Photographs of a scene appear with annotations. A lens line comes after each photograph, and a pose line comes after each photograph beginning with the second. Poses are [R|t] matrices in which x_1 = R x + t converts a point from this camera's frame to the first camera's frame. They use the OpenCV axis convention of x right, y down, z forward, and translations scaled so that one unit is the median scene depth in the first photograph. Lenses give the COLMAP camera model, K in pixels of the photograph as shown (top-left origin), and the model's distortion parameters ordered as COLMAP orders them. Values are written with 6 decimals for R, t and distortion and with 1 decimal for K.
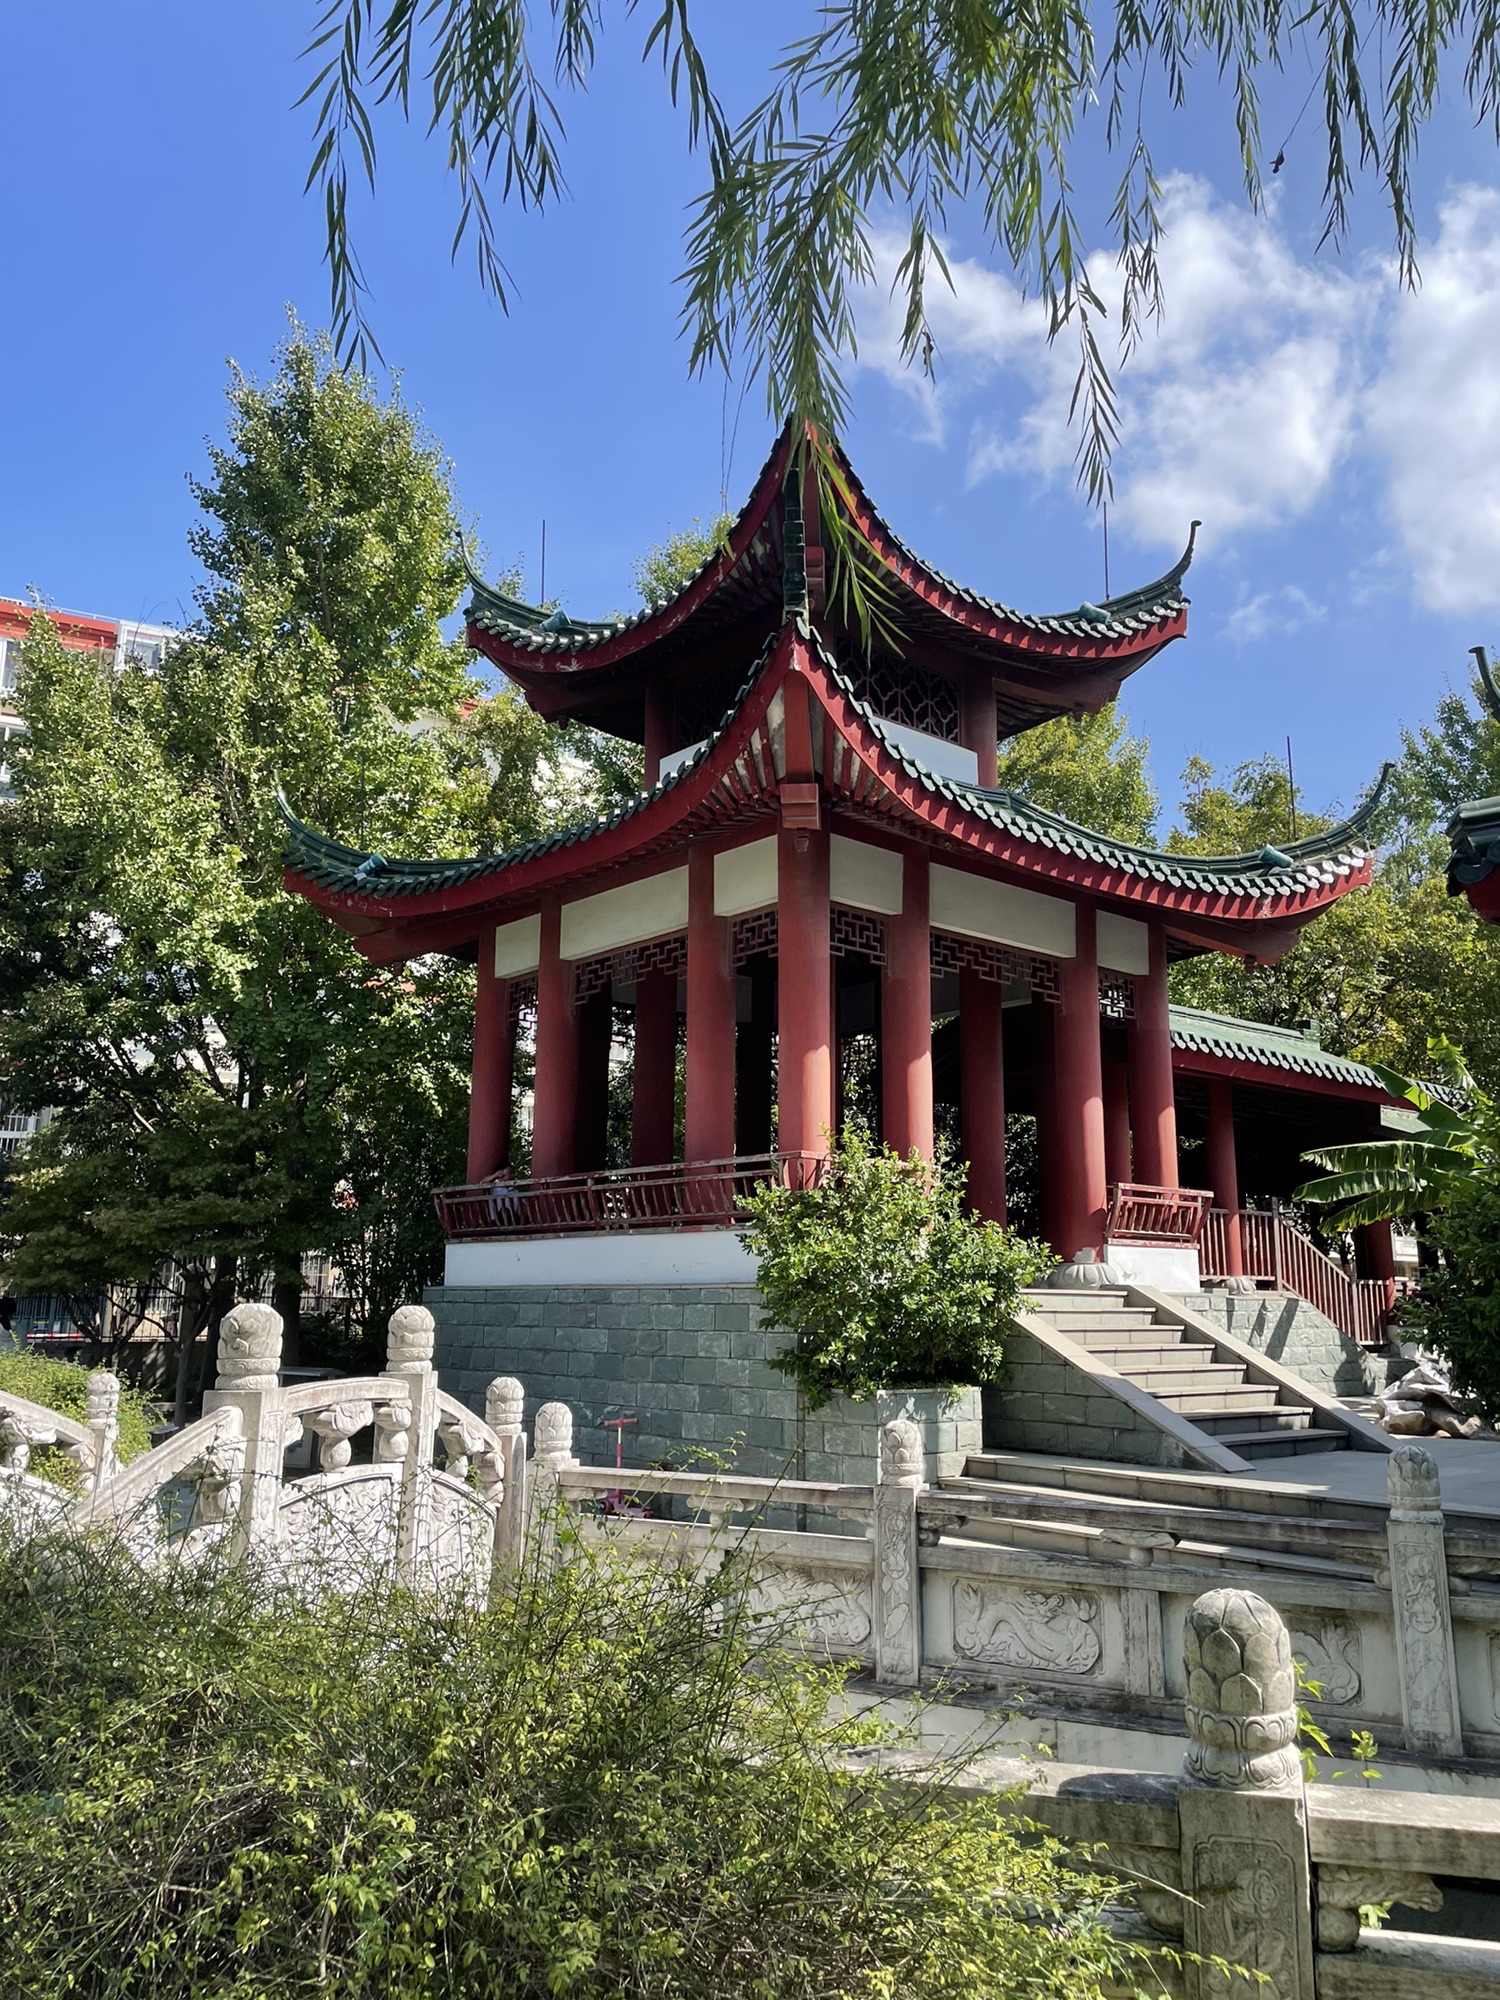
lens RADIAL K [[1524.4, 0, 765.6], [0, 1524.4, 995.9], [0, 0, 1]] dist [0.014436, 0.001469]
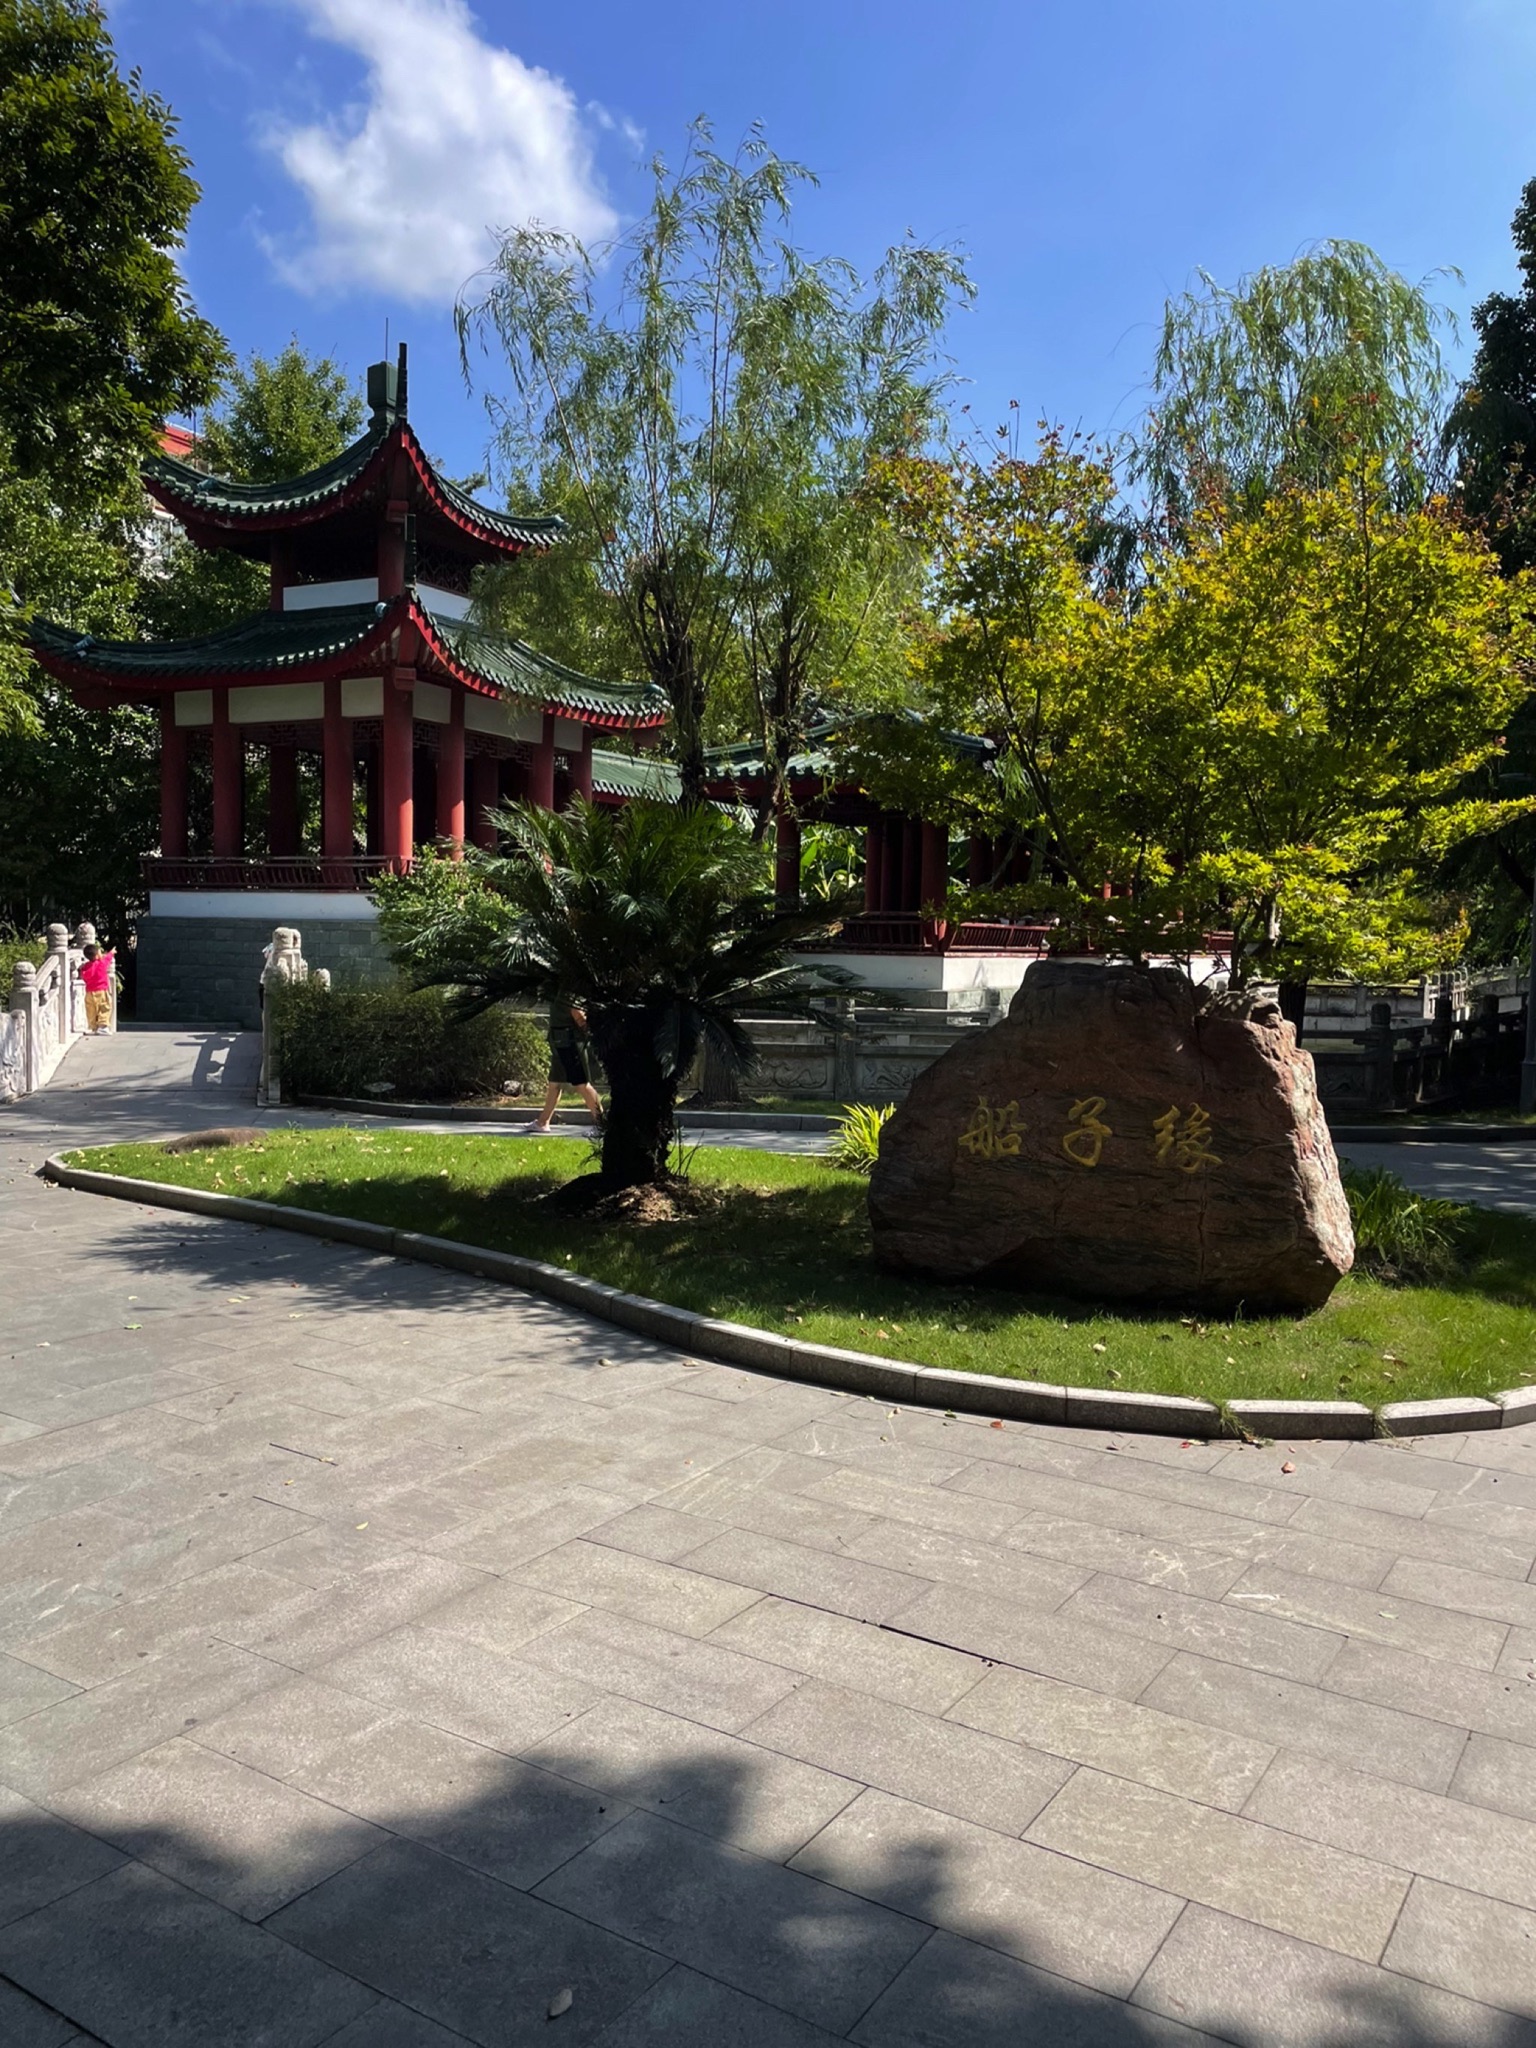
lens RADIAL K [[1561.0, 0, 774.5], [0, 1561.0, 1025.7], [0, 0, 1]] dist [0.014436, 0.001469]
pose [[0.936151, -0.013763, 0.351329, -0.219508], [-0.079338, 0.965193, 0.249214, -0.210454], [-0.342530, -0.261175, 0.902475, -0.964567]]
